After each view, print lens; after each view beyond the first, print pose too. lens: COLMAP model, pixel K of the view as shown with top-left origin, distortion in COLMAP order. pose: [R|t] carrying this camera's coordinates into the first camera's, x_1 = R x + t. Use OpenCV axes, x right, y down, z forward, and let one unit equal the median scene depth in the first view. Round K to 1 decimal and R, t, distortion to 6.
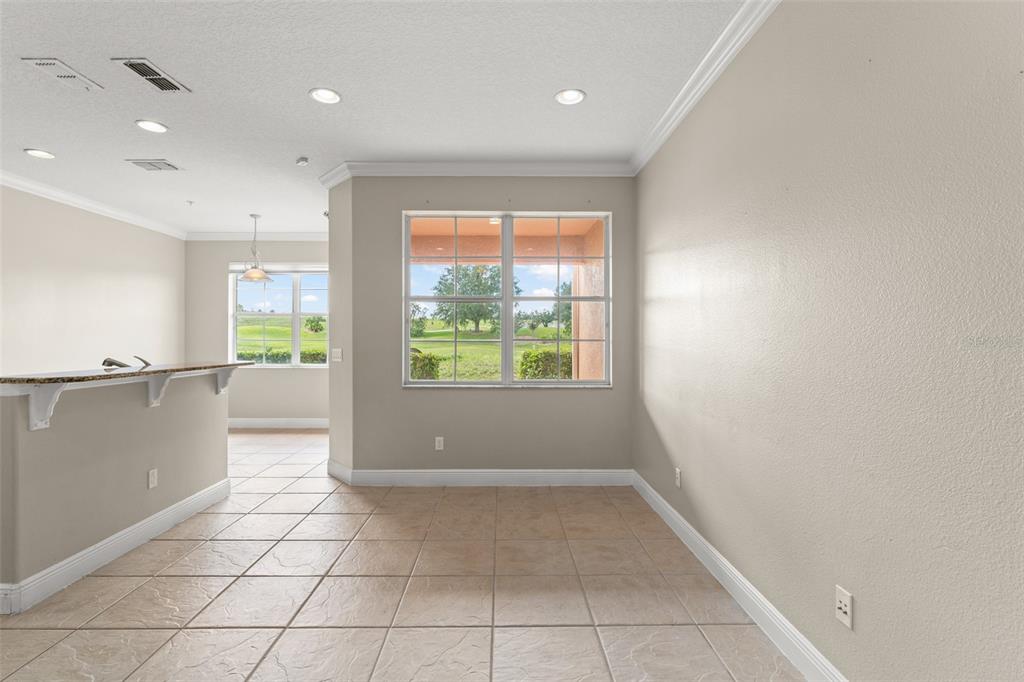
lens RADIAL K [[476.8, 0, 503.2], [0, 476.8, 339.2], [0, 0, 1]] dist [-0.002833, 0.000866]
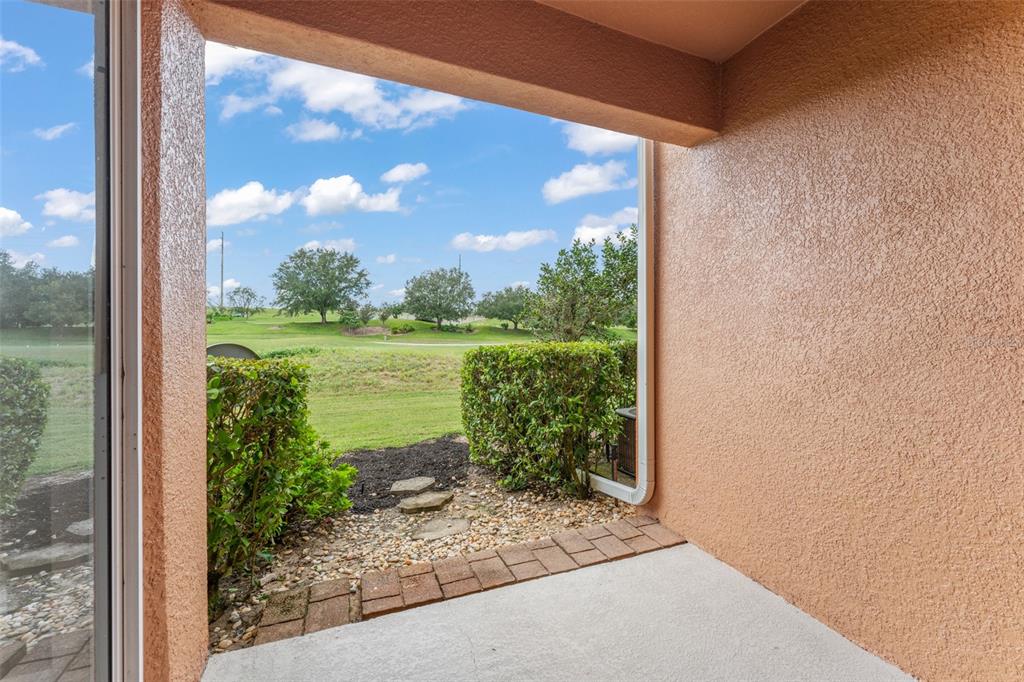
lens RADIAL K [[408.4, 0, 511.8], [0, 408.4, 334.7], [0, 0, 1]] dist [0.000376, 0.000269]
pose [[0.926471, 0.001085, 0.376364, -0.101600], [-0.004839, 0.999948, 0.009028, 0.006988], [-0.376334, -0.010185, 0.926428, 0.610268]]
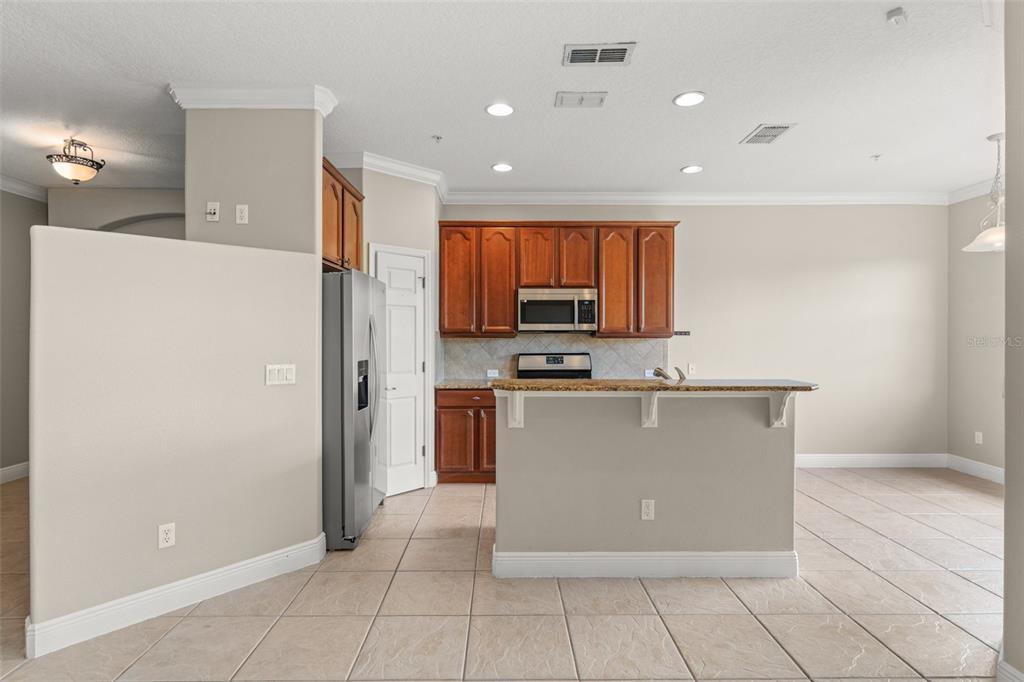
lens RADIAL K [[510.3, 0, 512.0], [0, 510.3, 337.9], [0, 0, 1]] dist [0.004737, 0.000460]
pose [[0.012615, 0.004911, -0.999908, 0.072831], [-0.002140, 0.999986, 0.004885, -0.009741], [0.999918, 0.002078, 0.012625, 0.278109]]
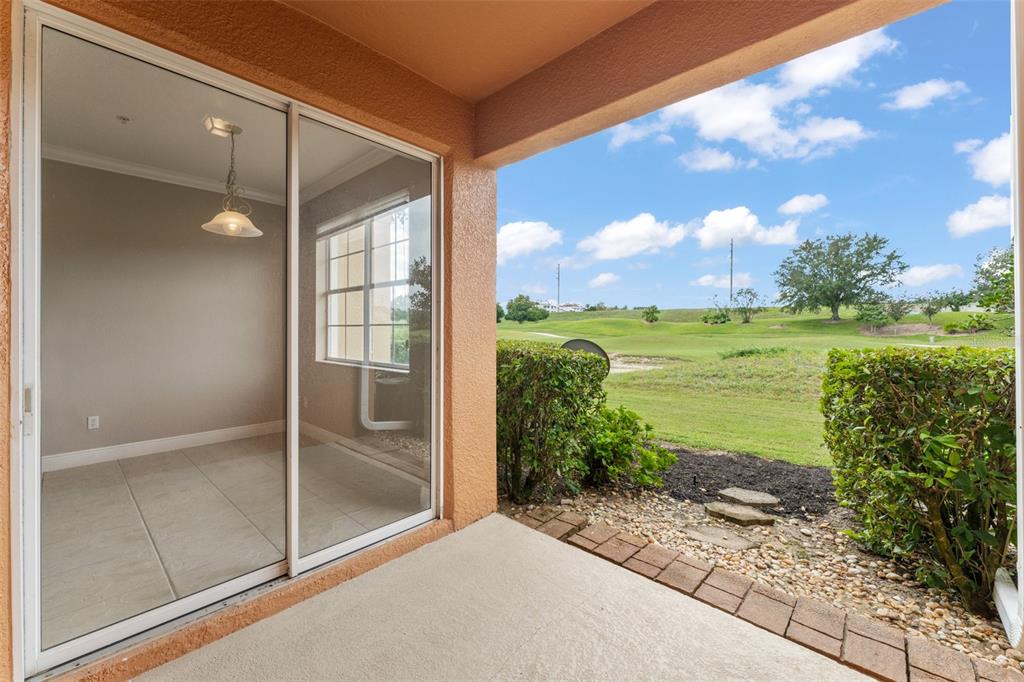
lens RADIAL K [[408.4, 0, 505.9], [0, 408.4, 330.3], [0, 0, 1]] dist [0.000376, 0.000269]
pose [[0.733137, 0.001632, -0.680079, 0.084764], [0.000616, 0.999995, 0.003063, 0.006460], [0.680081, -0.002665, 0.733132, 0.593126]]
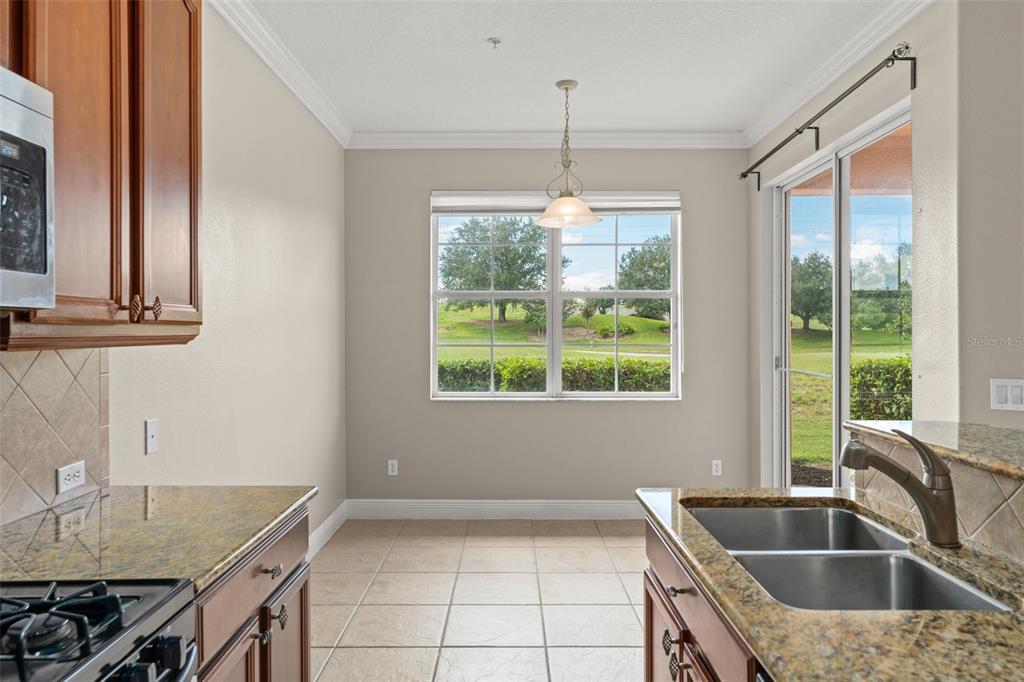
lens RADIAL K [[683.3, 0, 510.9], [0, 683.3, 337.1], [0, 0, 1]] dist [0.011063, 0.000949]
pose [[0.999979, -0.002811, 0.005834, -0.406726], [0.002762, 0.999961, 0.008343, -0.011076], [-0.005857, -0.008327, 0.999948, 0.225253]]
